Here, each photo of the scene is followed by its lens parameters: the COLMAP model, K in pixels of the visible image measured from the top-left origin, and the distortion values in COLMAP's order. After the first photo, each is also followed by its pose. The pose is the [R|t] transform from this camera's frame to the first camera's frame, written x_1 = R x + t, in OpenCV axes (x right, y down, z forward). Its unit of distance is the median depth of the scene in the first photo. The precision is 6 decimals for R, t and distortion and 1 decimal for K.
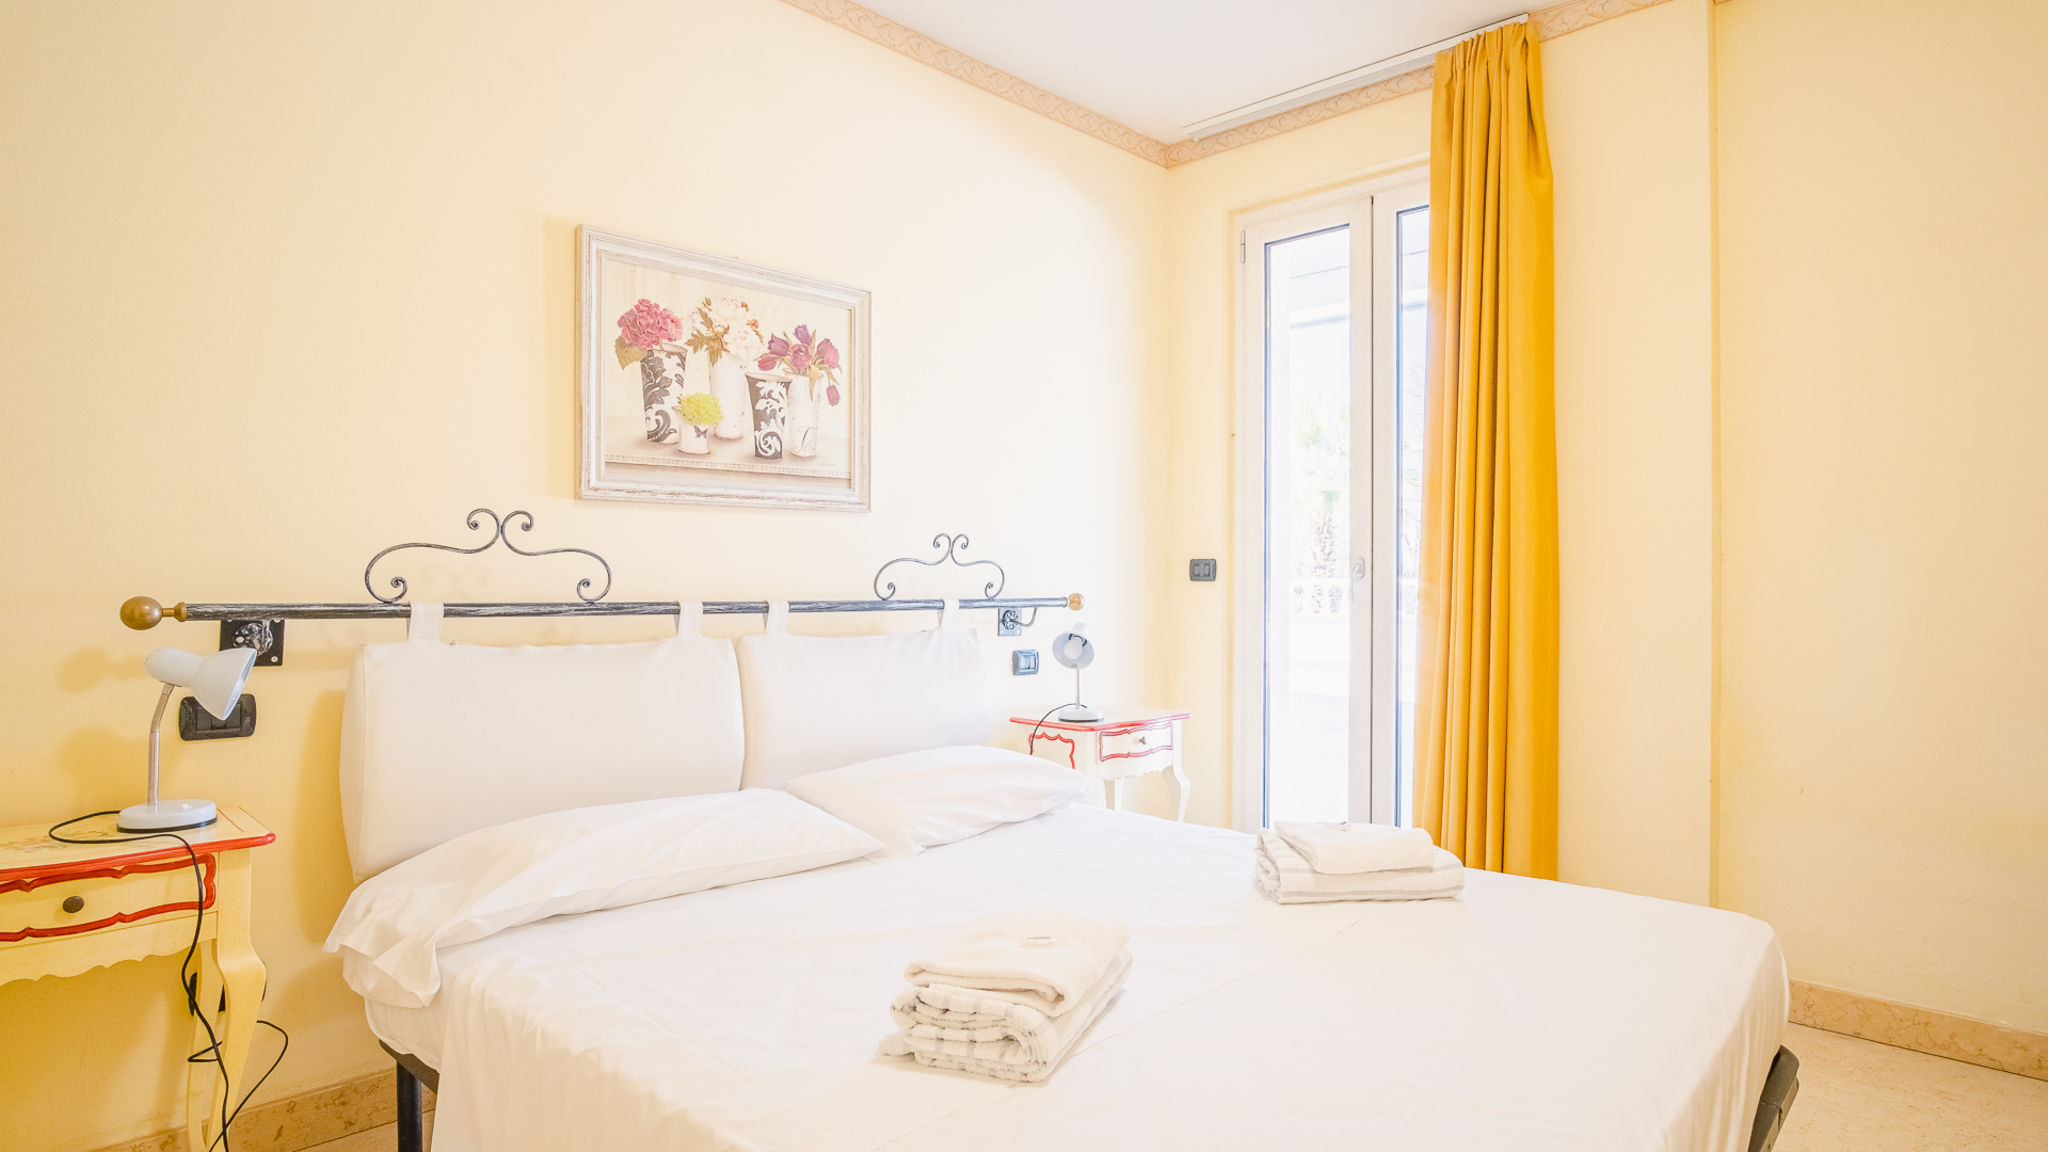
lens RADIAL K [[1097.8, 0, 1034.6], [0, 1097.8, 567.5], [0, 0, 1]] dist [-0.019939, -0.001599]
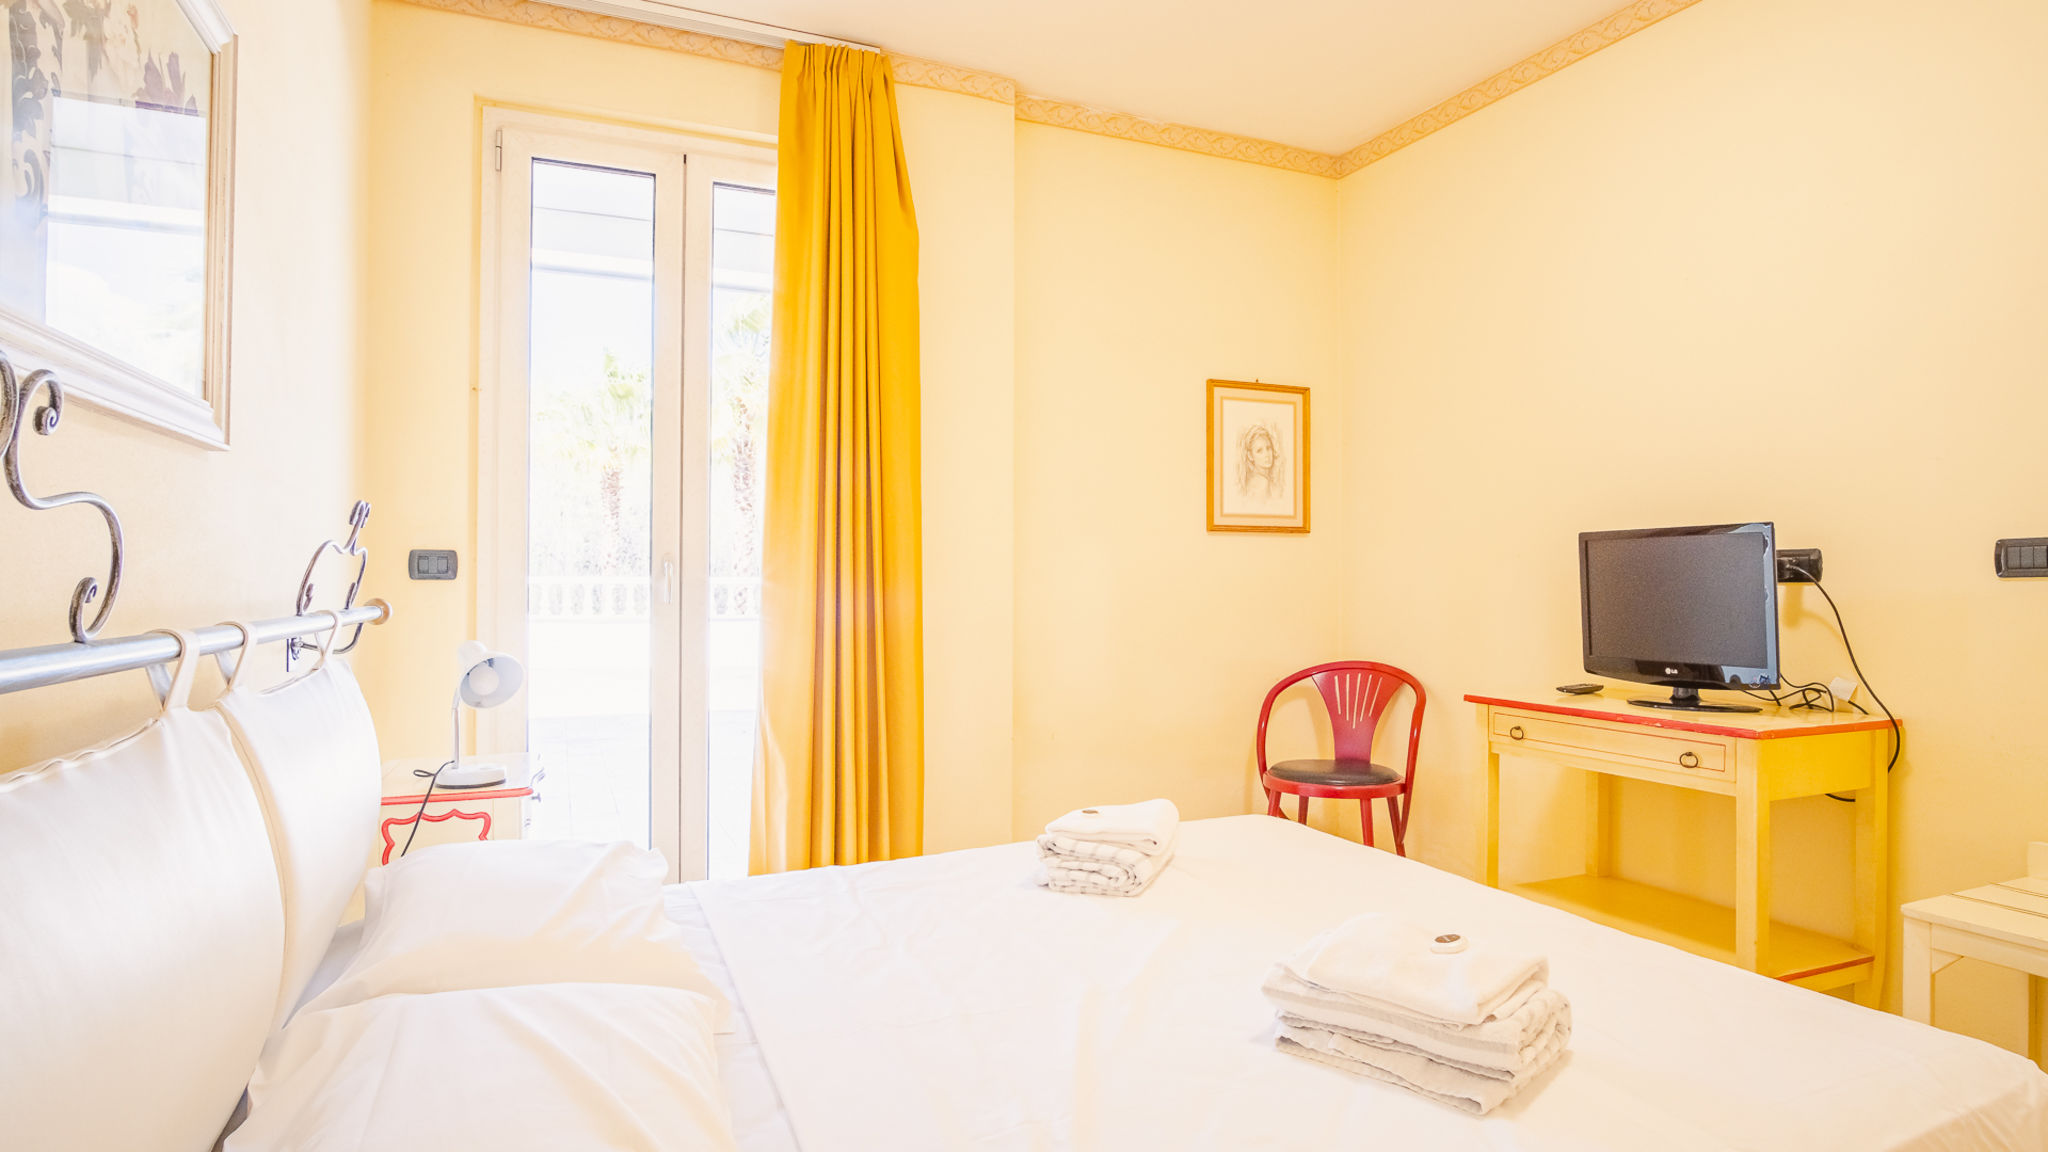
lens RADIAL K [[1097.8, 0, 1034.6], [0, 1097.8, 567.5], [0, 0, 1]] dist [-0.019939, -0.001599]
pose [[0.385976, 0.007002, 0.922482, -0.684405], [-0.008693, 0.999954, -0.003953, 0.006682], [-0.922468, -0.006494, 0.386020, 0.632266]]
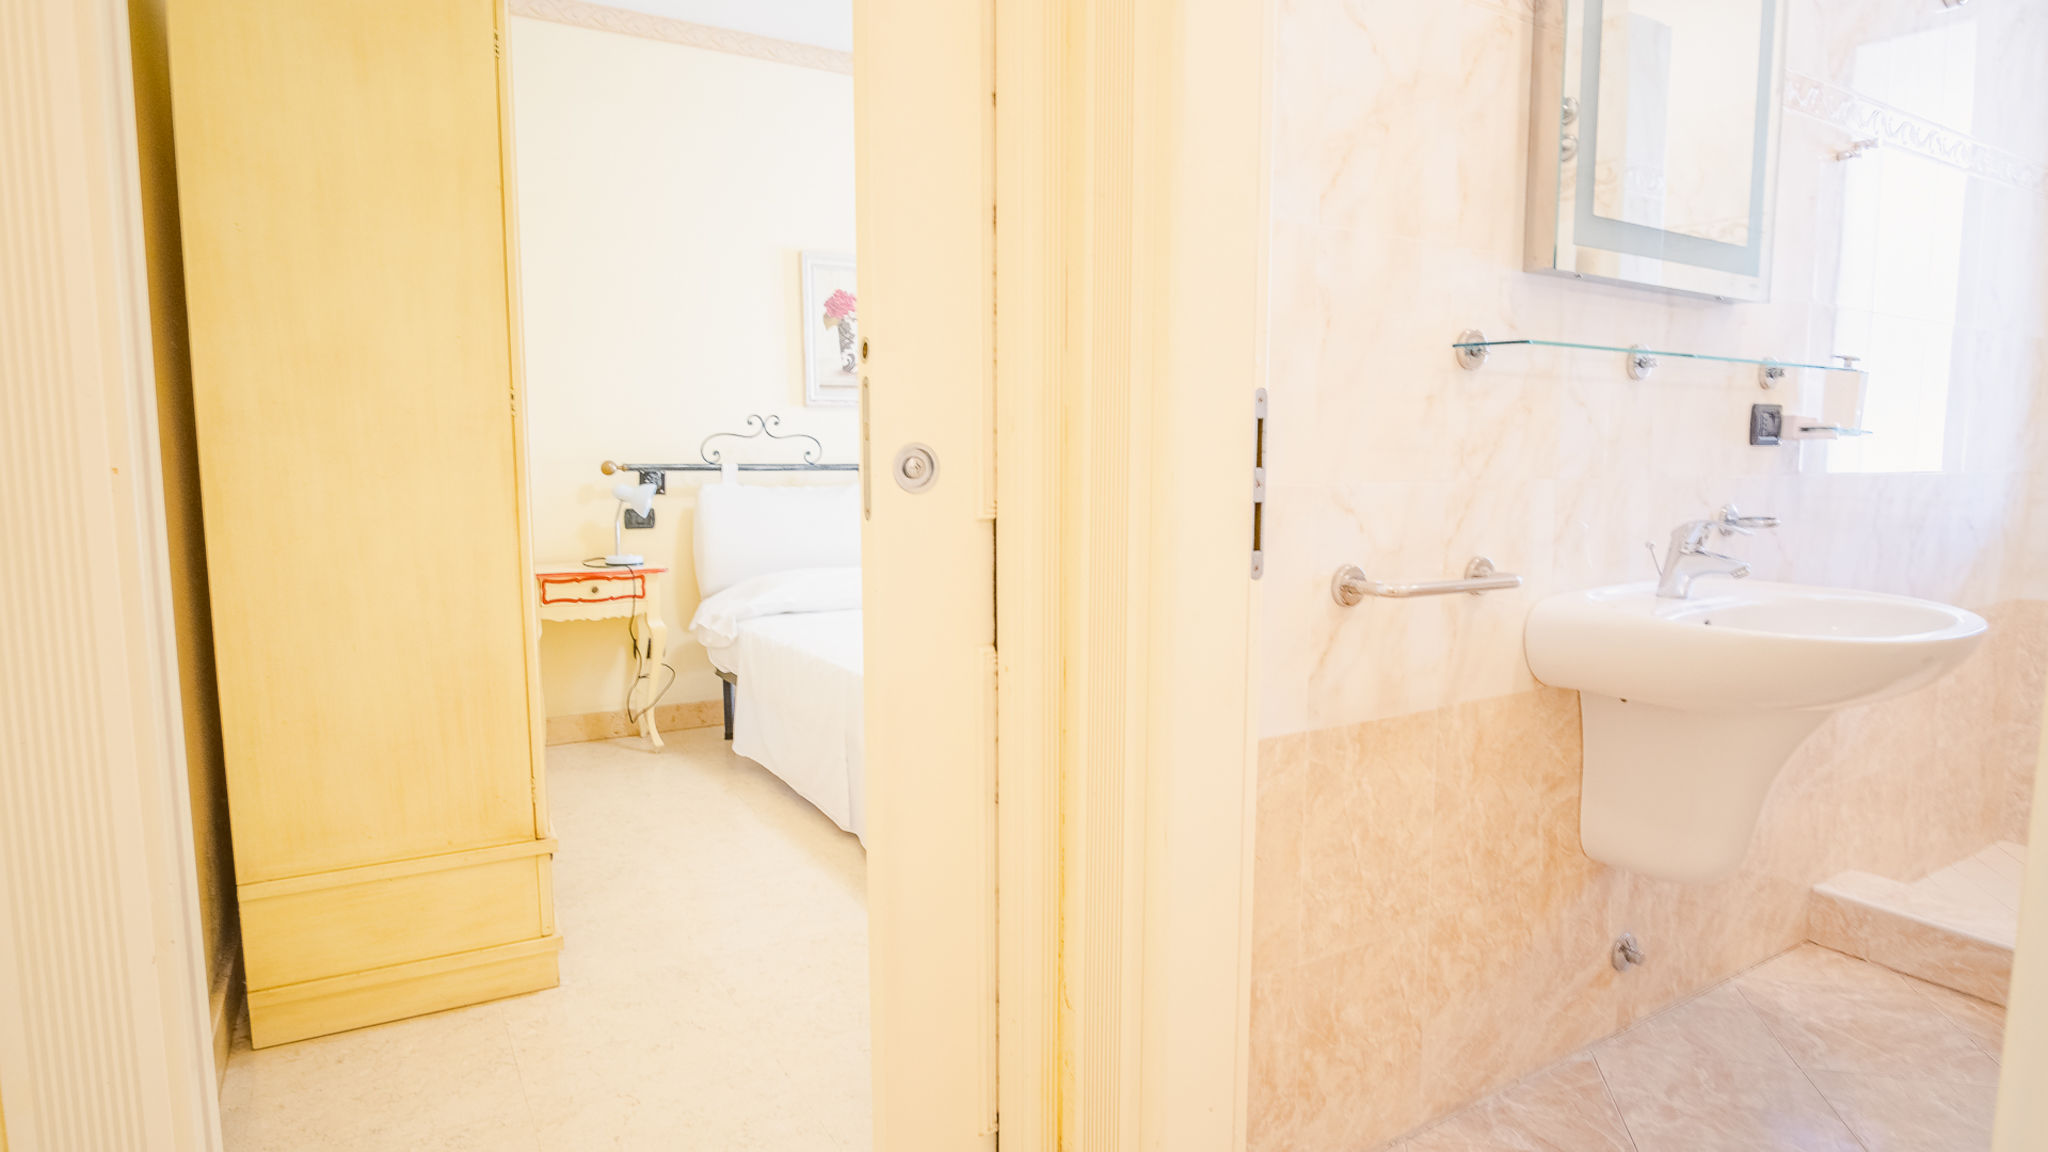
lens RADIAL K [[1097.8, 0, 1034.6], [0, 1097.8, 567.5], [0, 0, 1]] dist [-0.019939, -0.001599]
pose [[0.966670, 0.027776, -0.254513, 0.470347], [0.003934, 0.992369, 0.123242, -0.022538], [0.255994, -0.120135, 0.959184, -0.757404]]
